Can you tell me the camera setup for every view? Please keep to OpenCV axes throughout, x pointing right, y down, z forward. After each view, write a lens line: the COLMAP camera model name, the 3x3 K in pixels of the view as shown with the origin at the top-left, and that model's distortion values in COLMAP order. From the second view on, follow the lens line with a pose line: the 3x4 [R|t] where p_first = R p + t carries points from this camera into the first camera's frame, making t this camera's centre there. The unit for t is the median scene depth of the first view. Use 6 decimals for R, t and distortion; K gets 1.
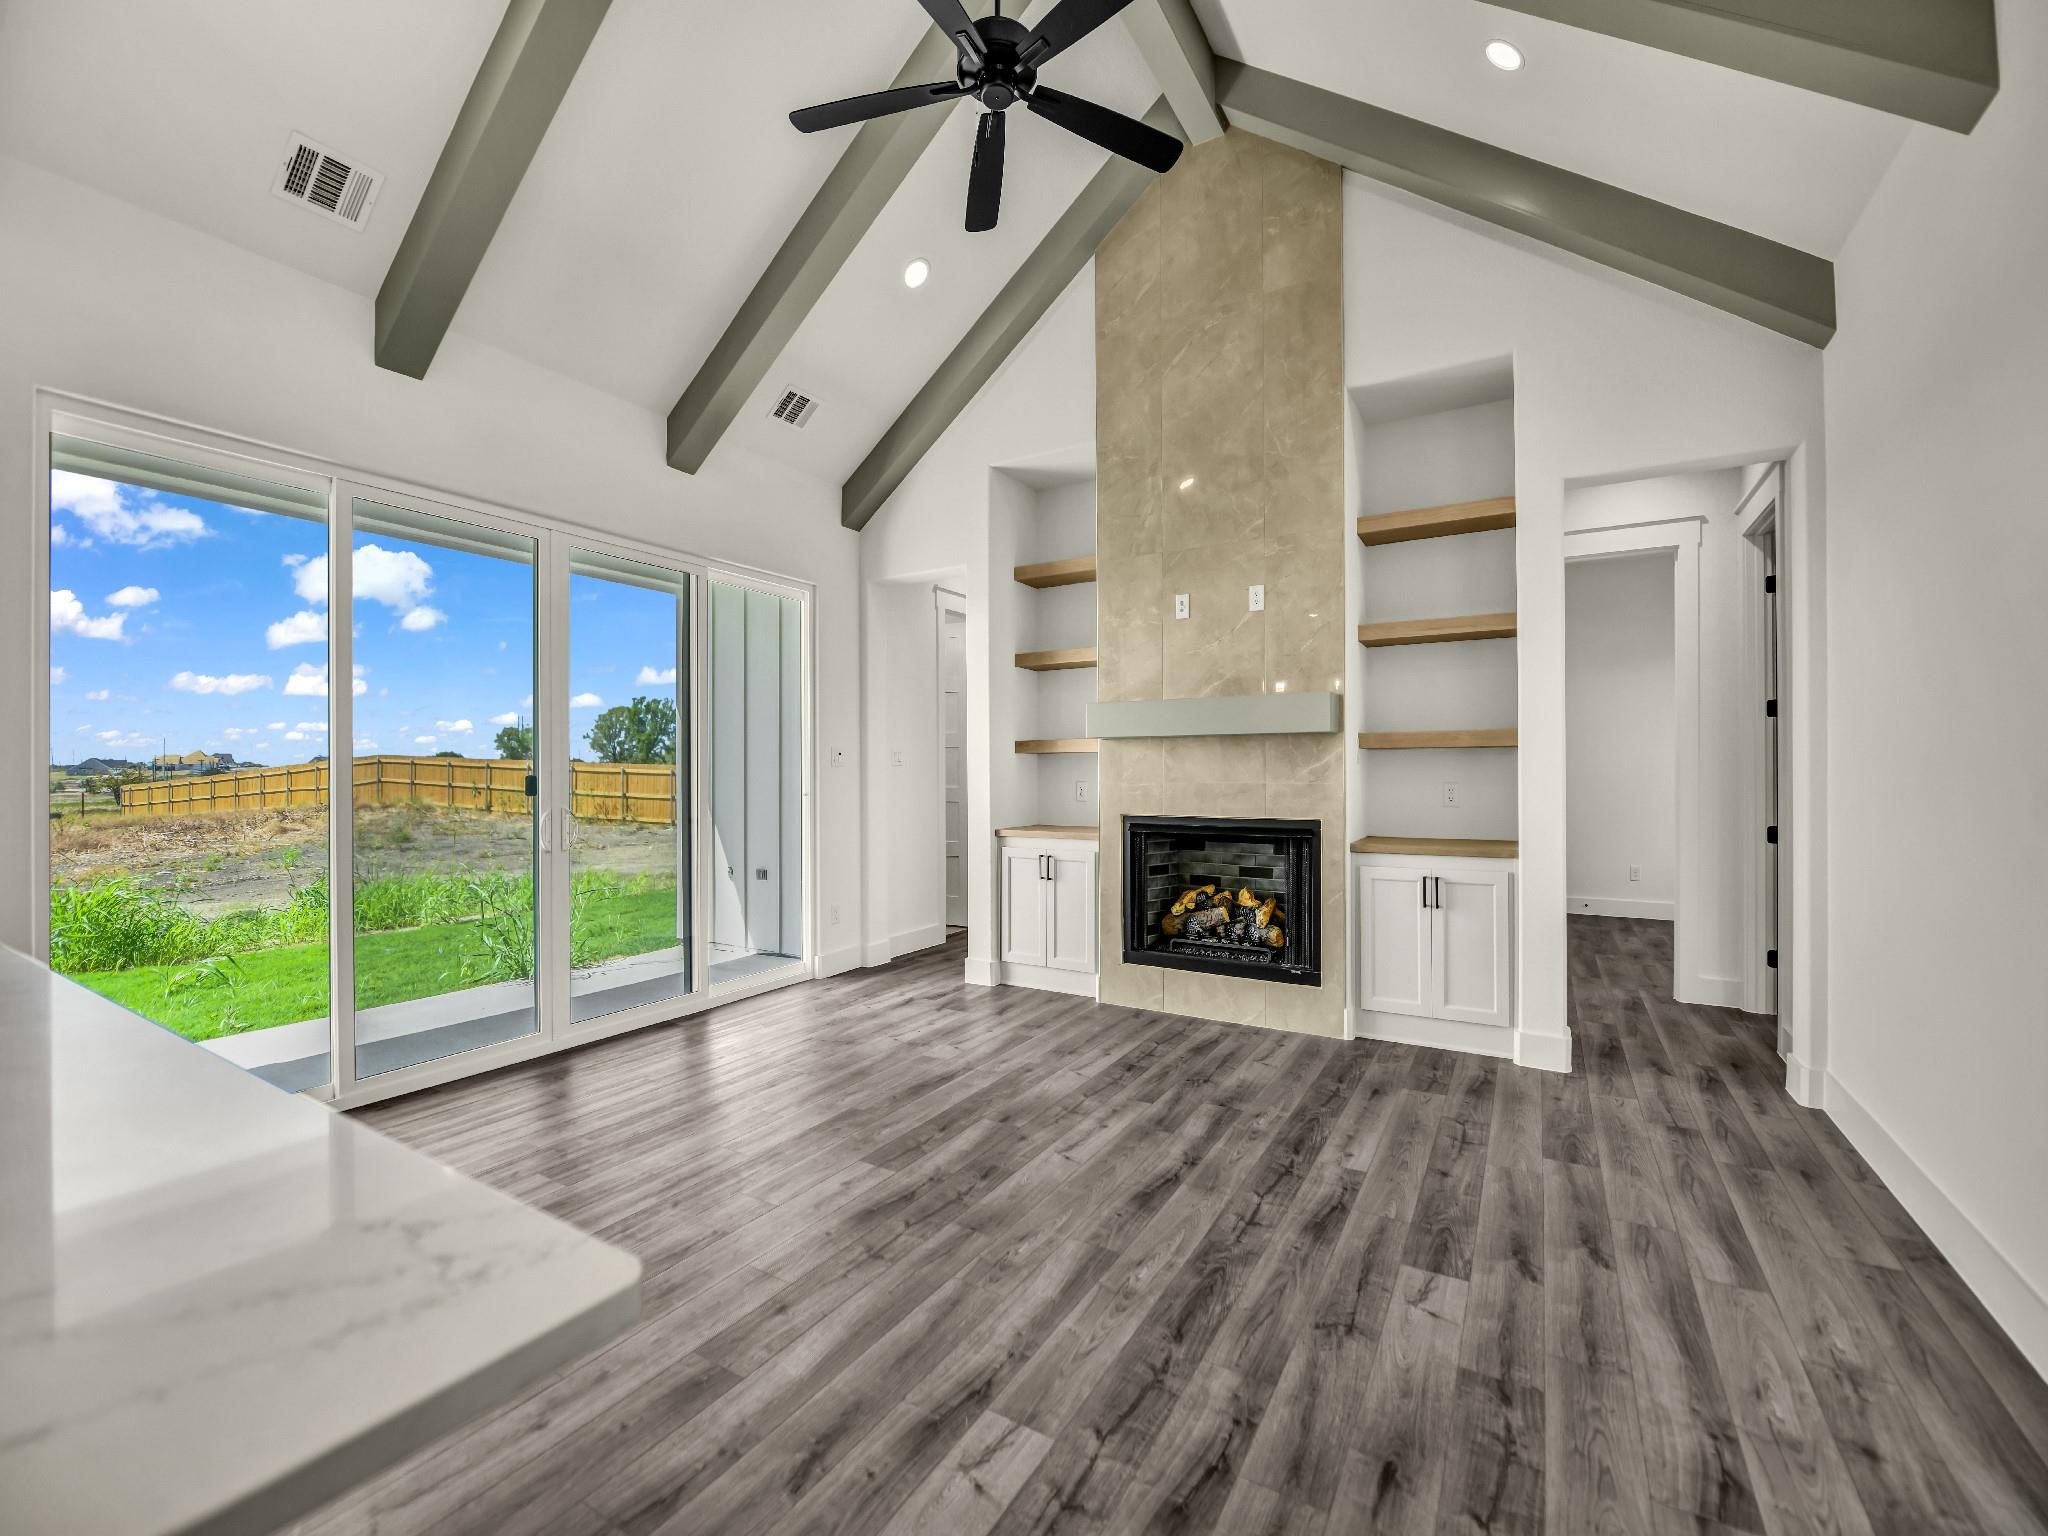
lens RADIAL K [[847.3, 0, 1008.5], [0, 847.3, 801.9], [0, 0, 1]] dist [-0.021576, -0.000028]
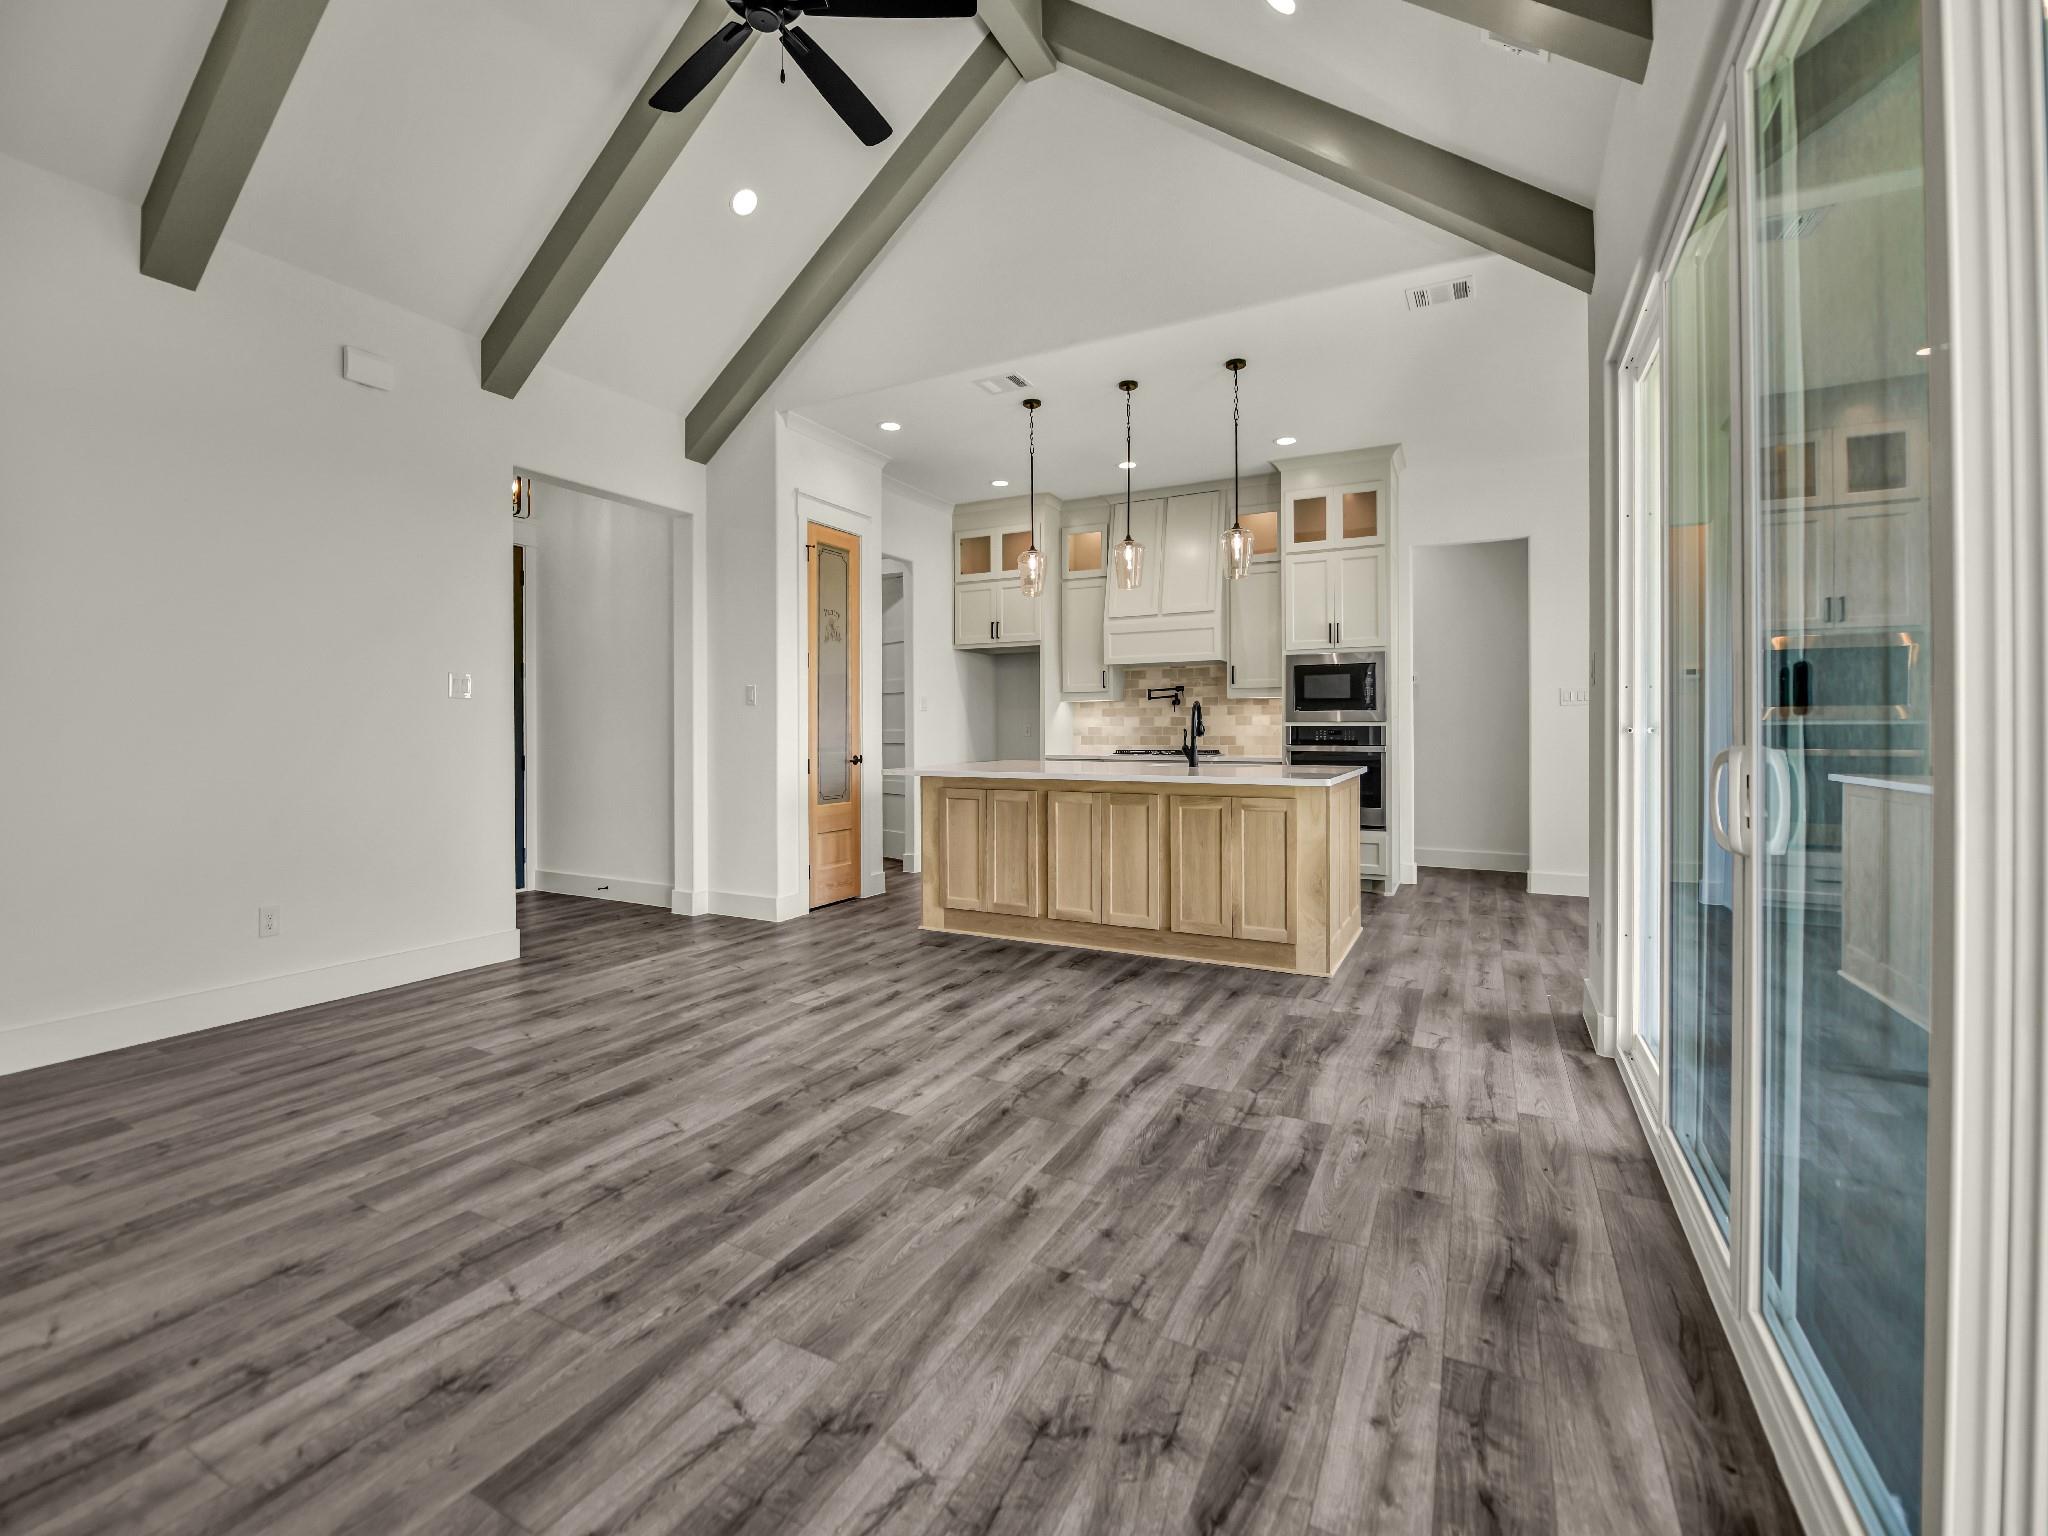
lens RADIAL K [[890.2, 0, 1021.1], [0, 890.2, 743.2], [0, 0, 1]] dist [-0.013275, -0.000308]
pose [[-0.996526, 0.005031, -0.083135, -0.151618], [0.000904, 0.998769, 0.049599, -0.018057], [0.083282, 0.049351, -0.995303, 1.357202]]
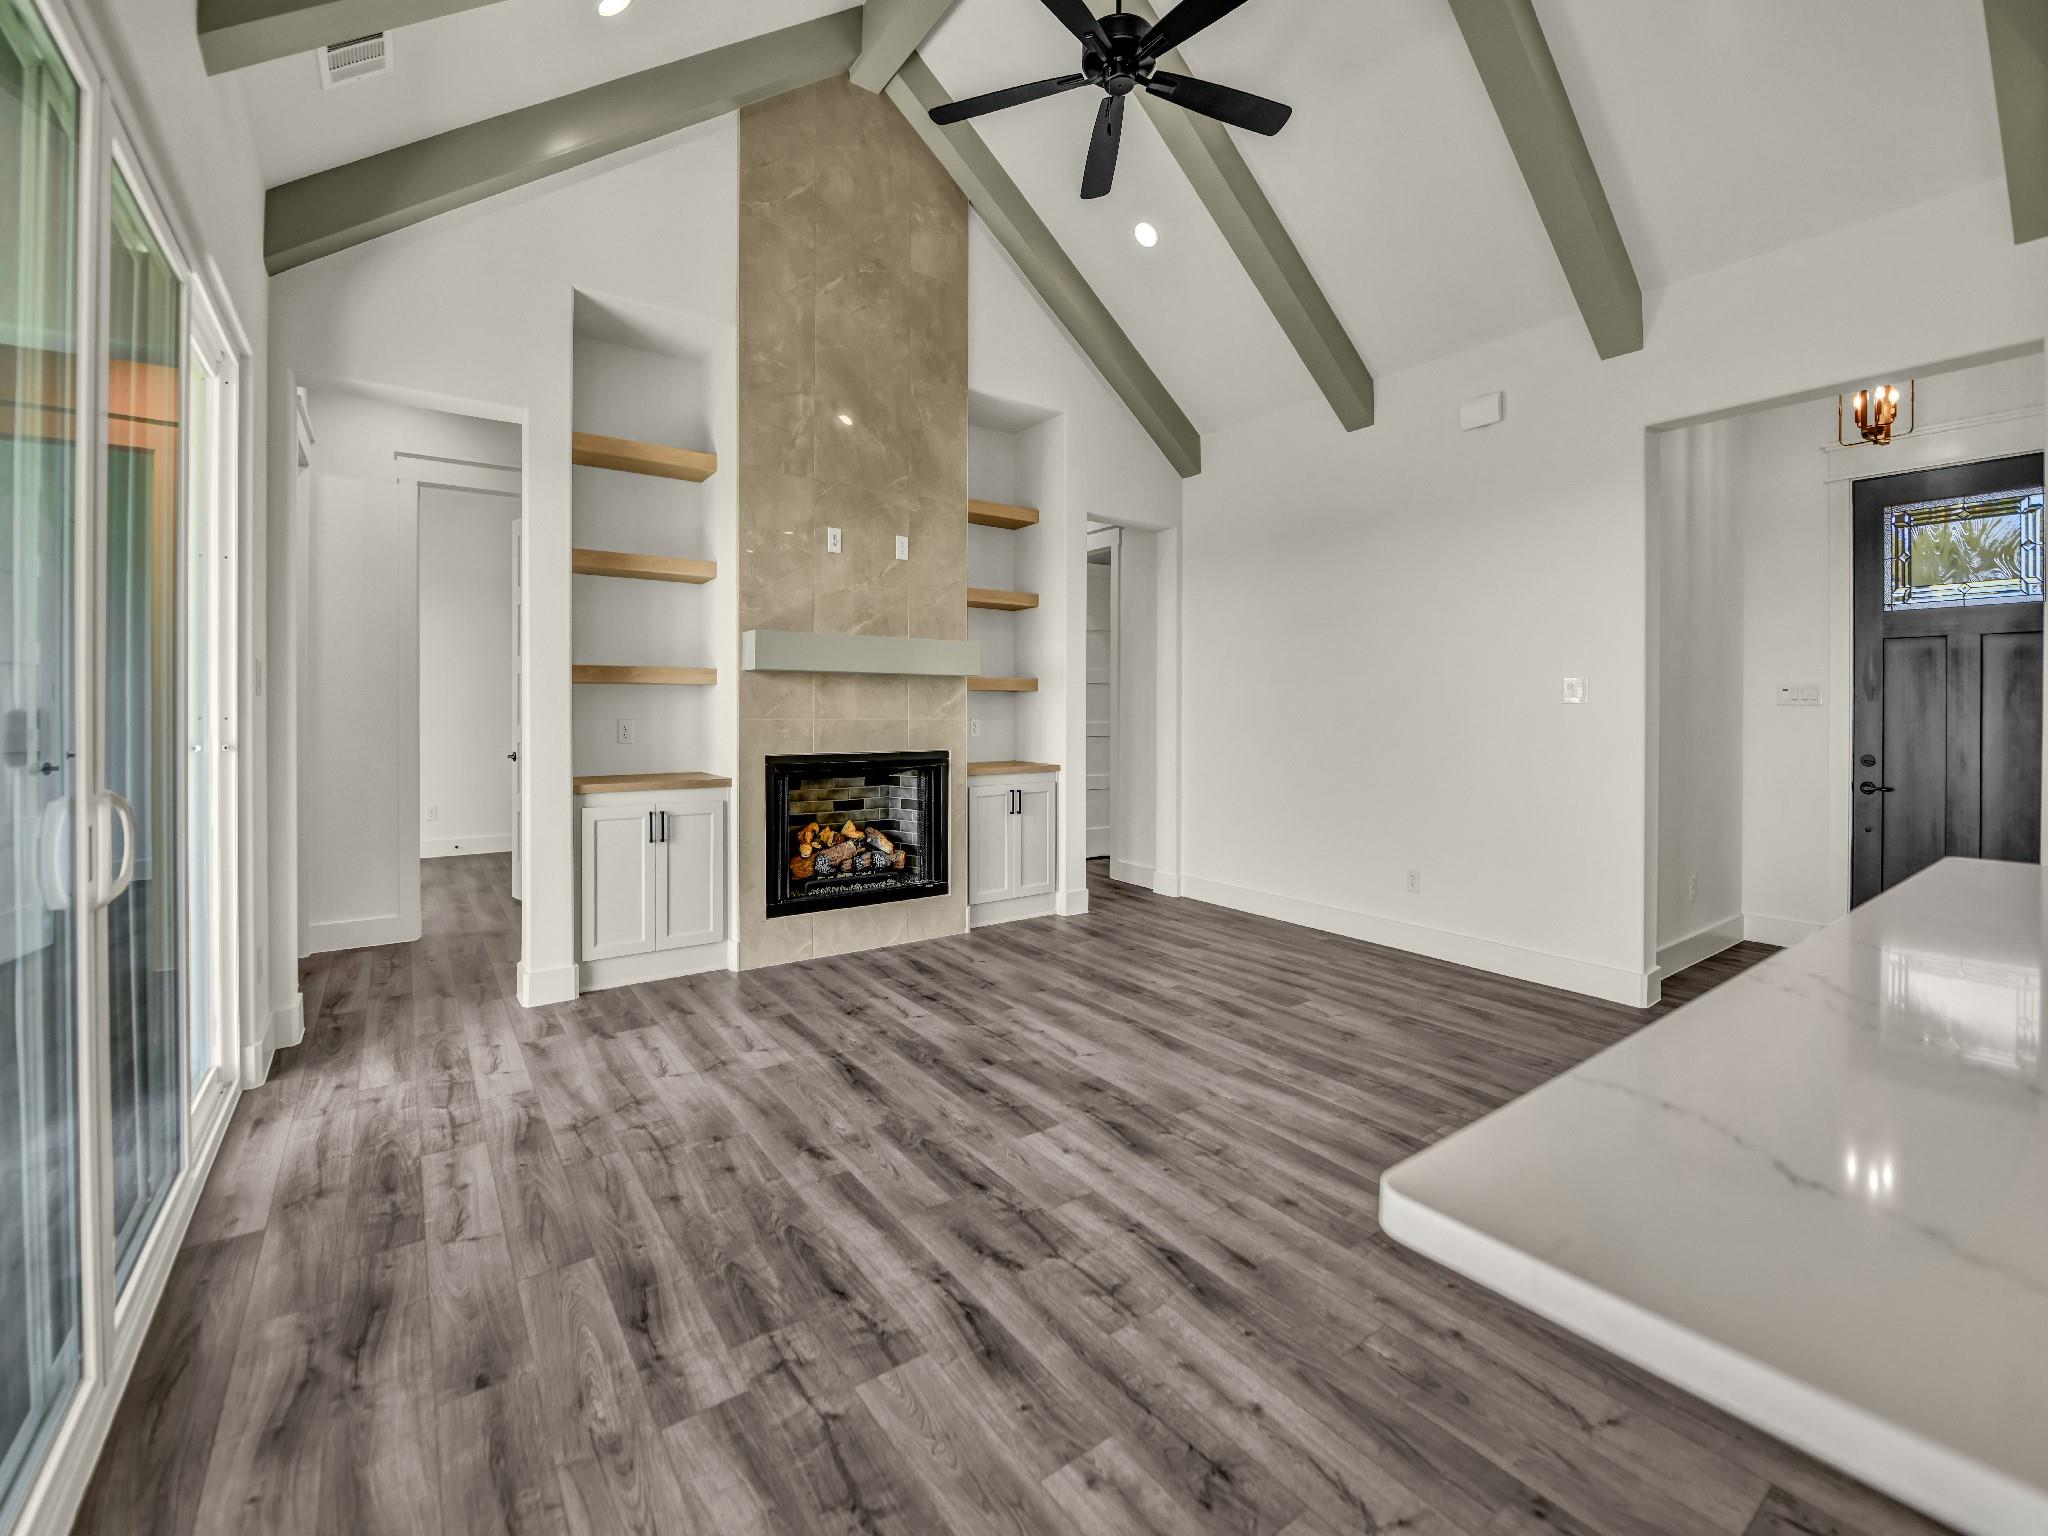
lens RADIAL K [[884.9, 0, 1026.7], [0, 884.9, 747.0], [0, 0, 1]] dist [-0.020375, -0.000383]
pose [[0.382326, -0.034921, 0.923367, -0.717757], [0.027311, 0.999276, 0.026484, -0.012839], [-0.923624, 0.015093, 0.383003, 0.435425]]
